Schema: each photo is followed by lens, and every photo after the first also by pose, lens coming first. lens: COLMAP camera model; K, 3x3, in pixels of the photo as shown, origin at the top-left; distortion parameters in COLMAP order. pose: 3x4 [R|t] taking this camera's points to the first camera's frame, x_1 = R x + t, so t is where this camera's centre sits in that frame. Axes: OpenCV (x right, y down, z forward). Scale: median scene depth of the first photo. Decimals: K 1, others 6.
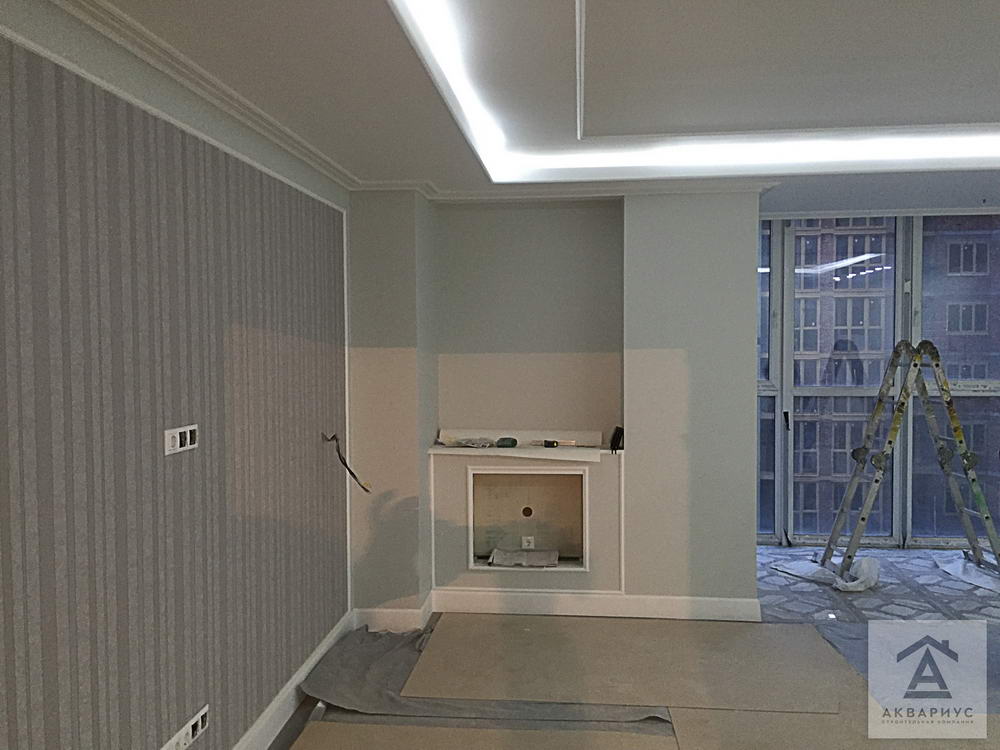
lens RADIAL K [[829.2, 0, 504.2], [0, 829.2, 367.9], [0, 0, 1]] dist [0.054098, -0.083333]
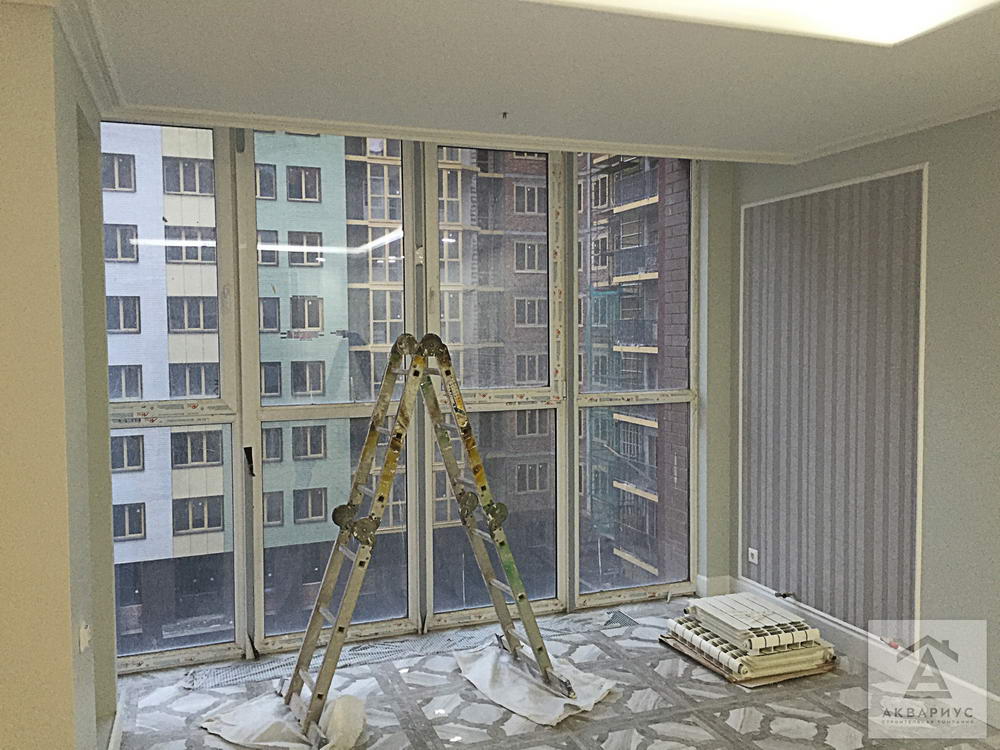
lens RADIAL K [[829.2, 0, 504.2], [0, 829.2, 367.9], [0, 0, 1]] dist [0.054098, -0.083333]
pose [[0.892504, -0.023391, 0.450432, 0.253748], [0.019408, 0.999721, 0.013462, -0.013703], [-0.450621, -0.003273, 0.892709, 0.387585]]
